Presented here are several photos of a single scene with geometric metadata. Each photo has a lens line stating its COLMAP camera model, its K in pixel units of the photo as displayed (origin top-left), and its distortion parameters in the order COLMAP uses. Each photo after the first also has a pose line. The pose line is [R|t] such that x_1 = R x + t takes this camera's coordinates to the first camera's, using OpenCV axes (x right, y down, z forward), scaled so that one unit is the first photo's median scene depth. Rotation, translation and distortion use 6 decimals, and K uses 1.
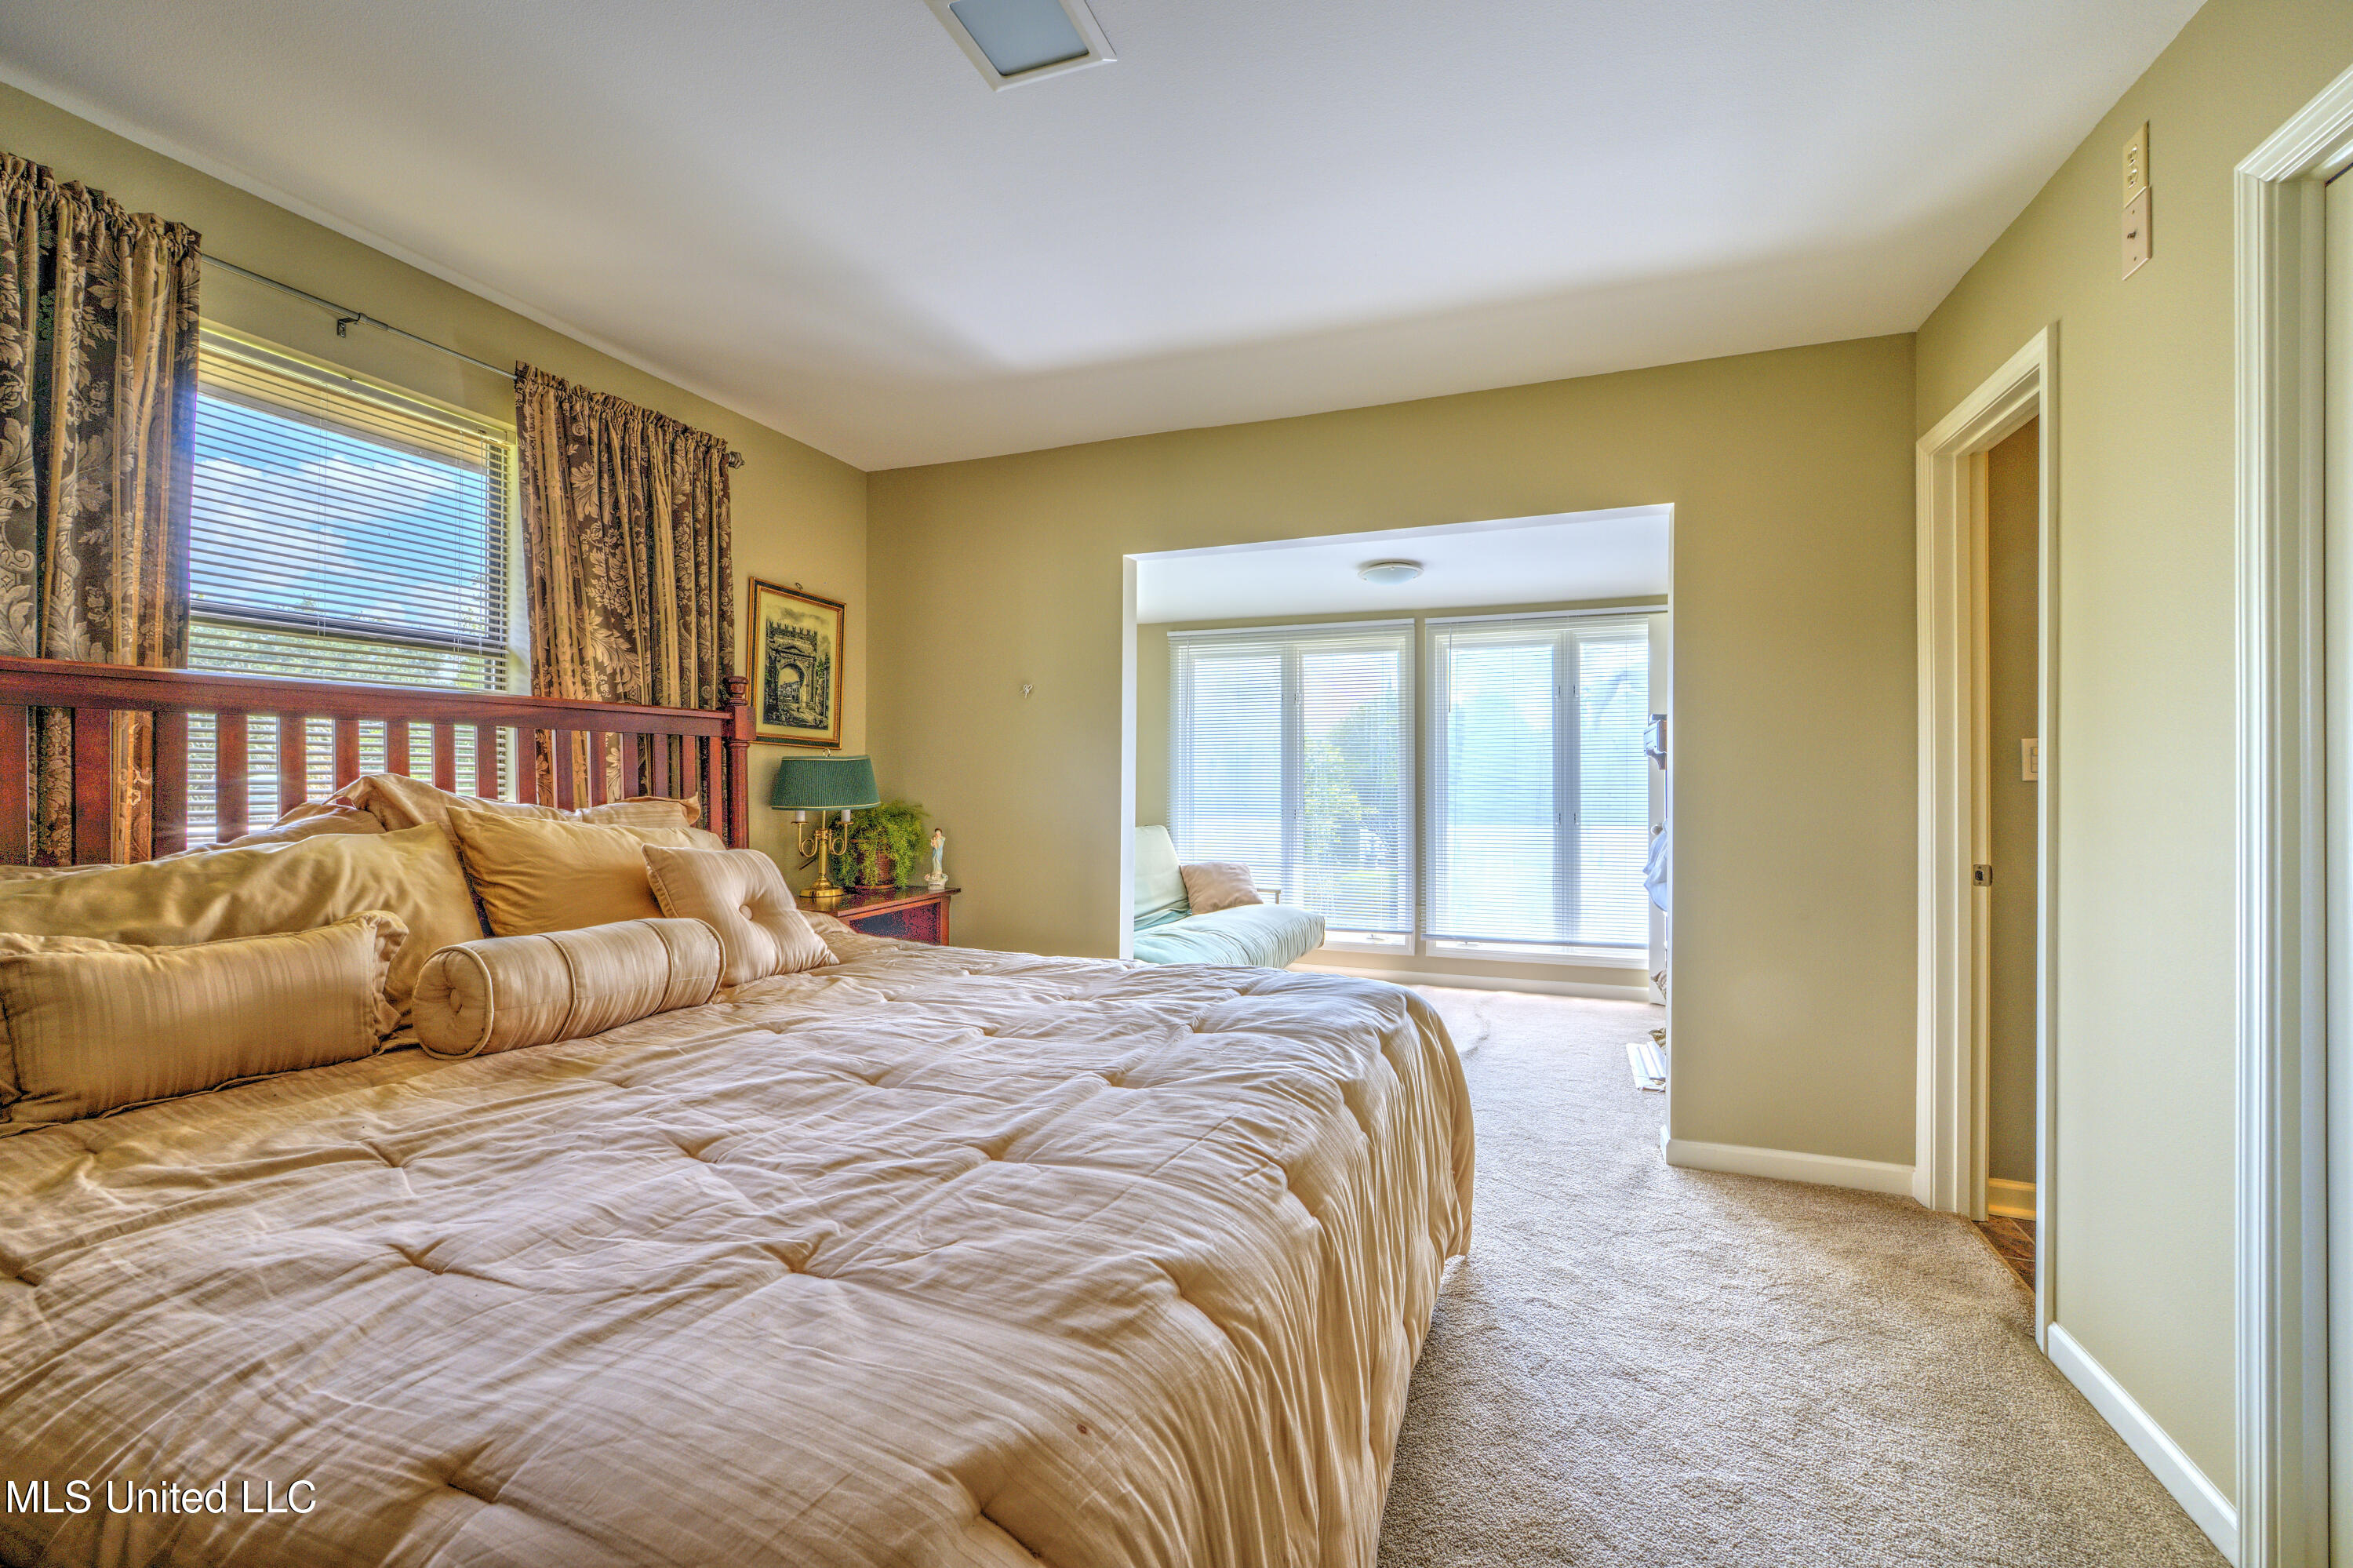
lens RADIAL K [[945.0, 0, 1158.7], [0, 945.0, 768.9], [0, 0, 1]] dist [0.000897, -0.000990]
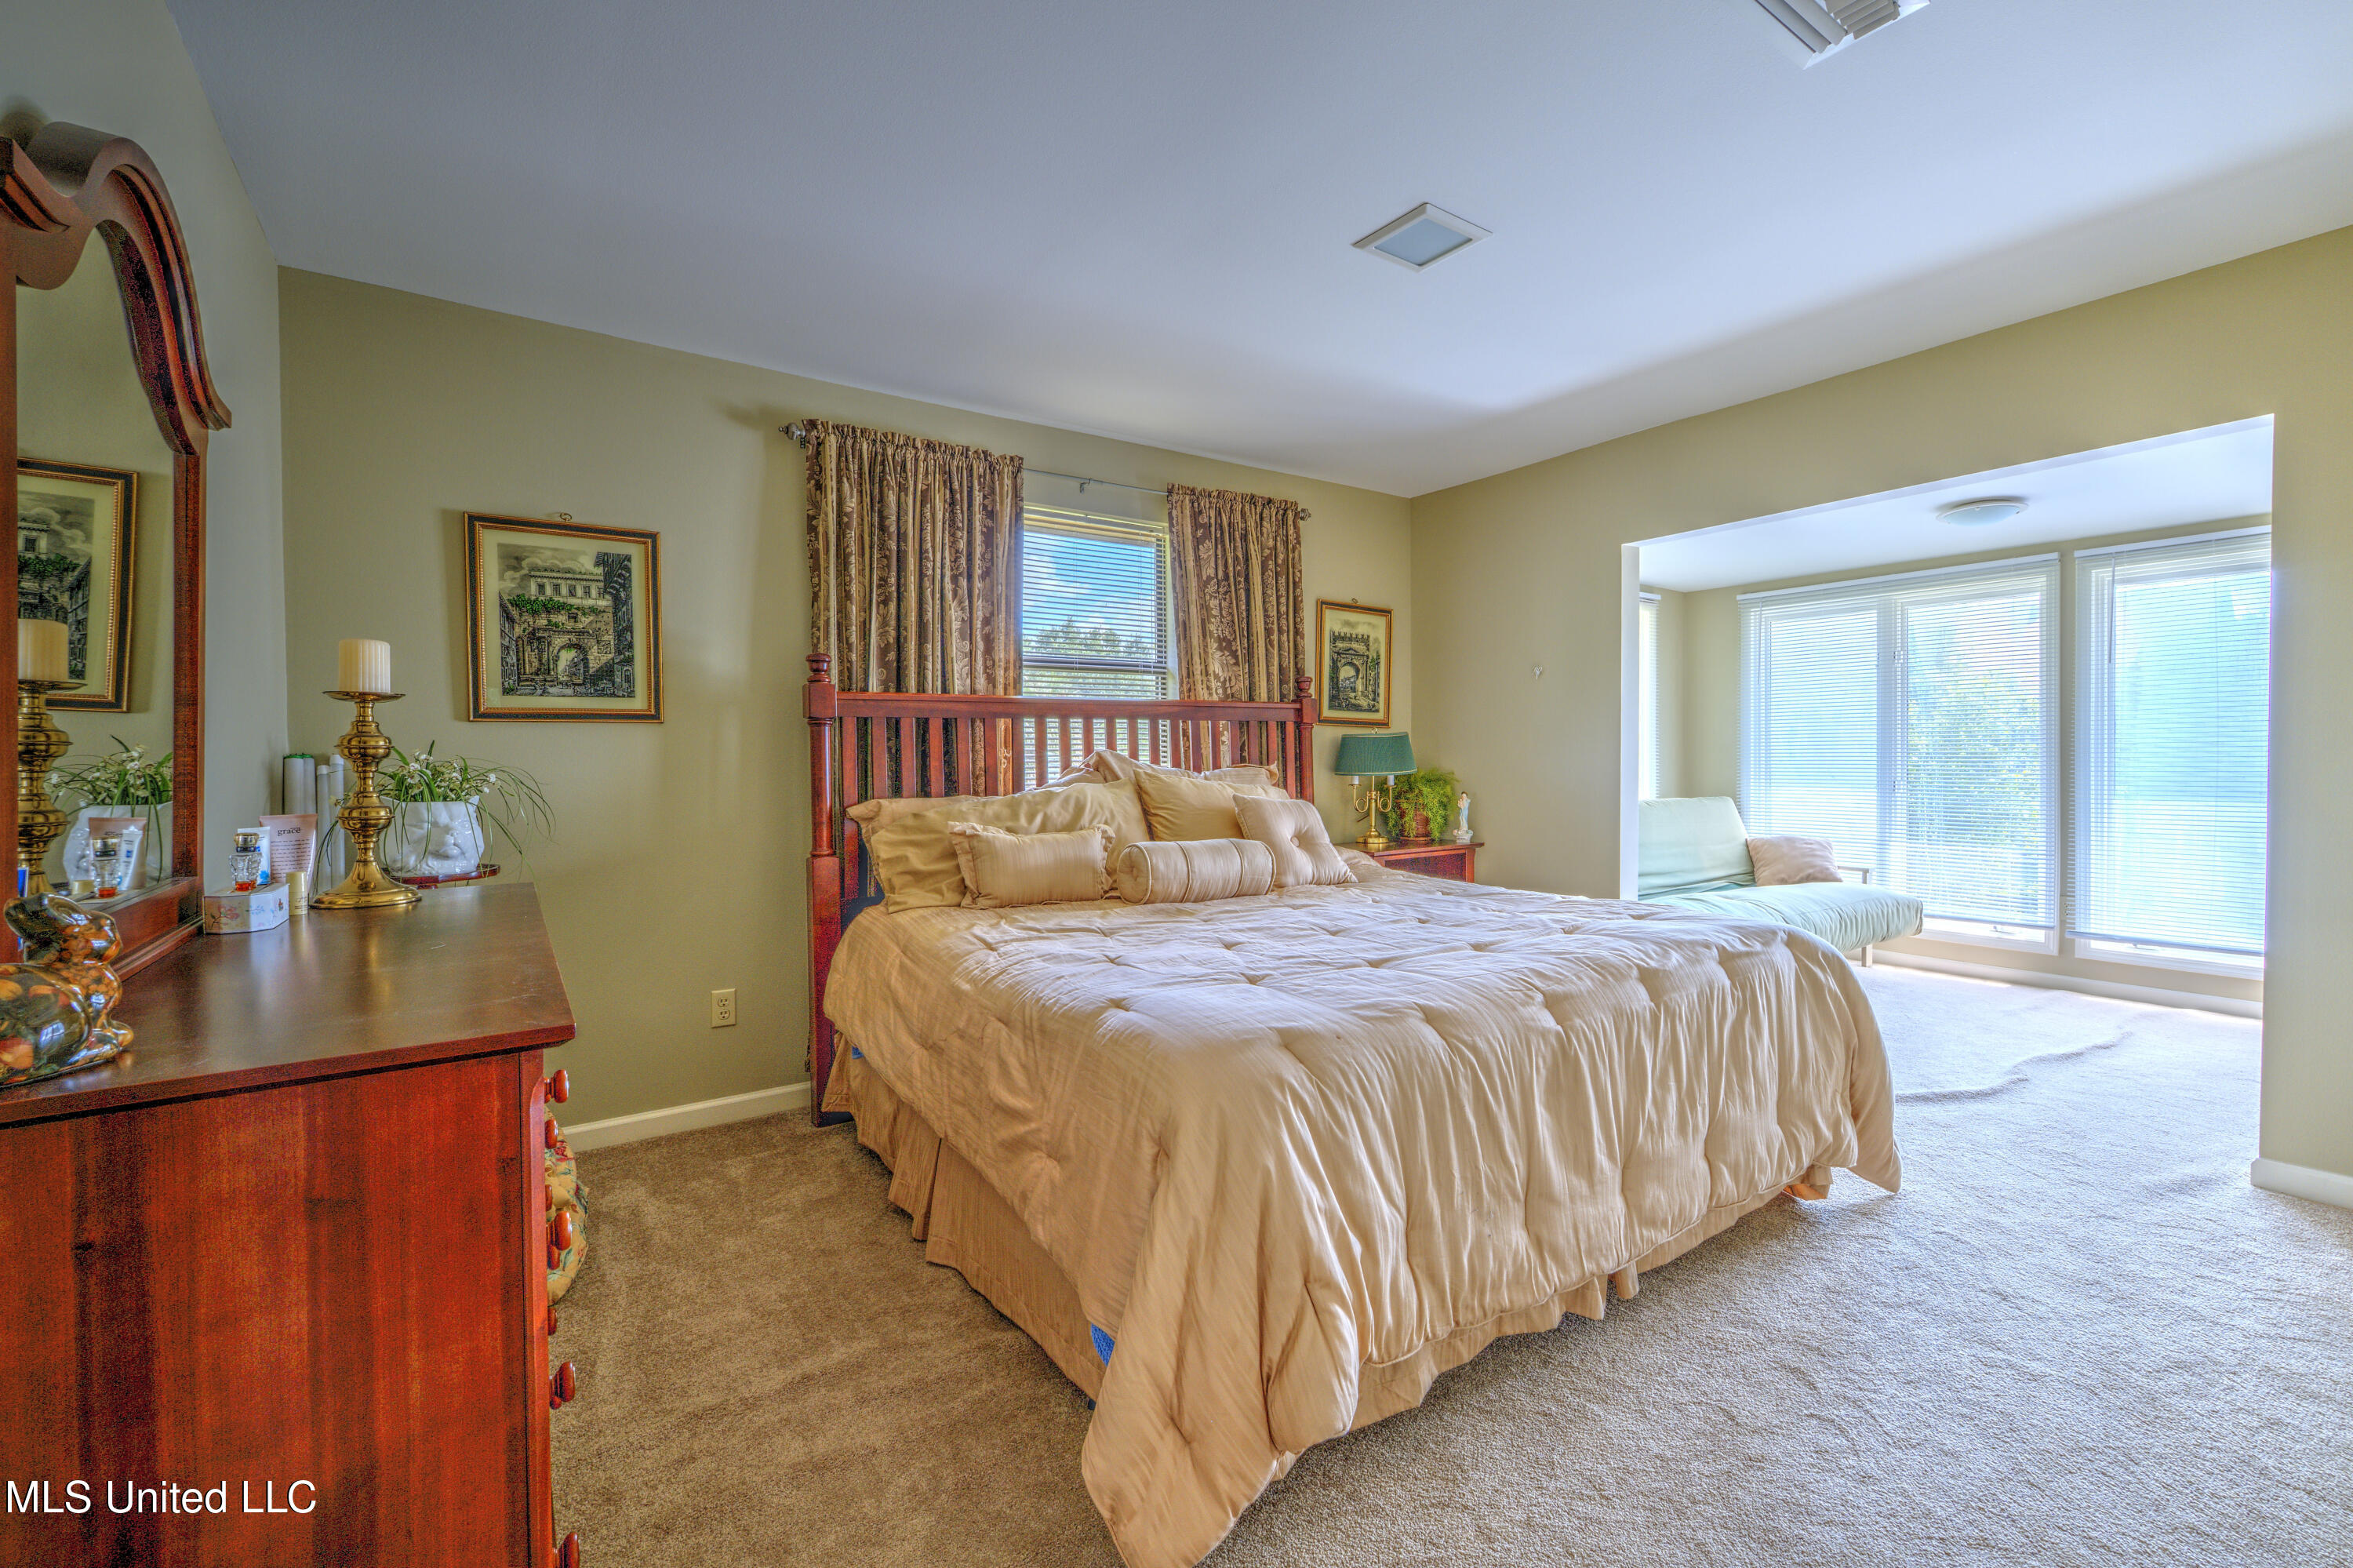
lens RADIAL K [[949.4, 0, 1132.7], [0, 949.4, 785.7], [0, 0, 1]] dist [0.000050, -0.000149]
pose [[0.784891, 0.012301, -0.619512, 0.234893], [0.014694, 0.999152, 0.038455, 0.003757], [0.619460, -0.039287, 0.784045, -0.263092]]
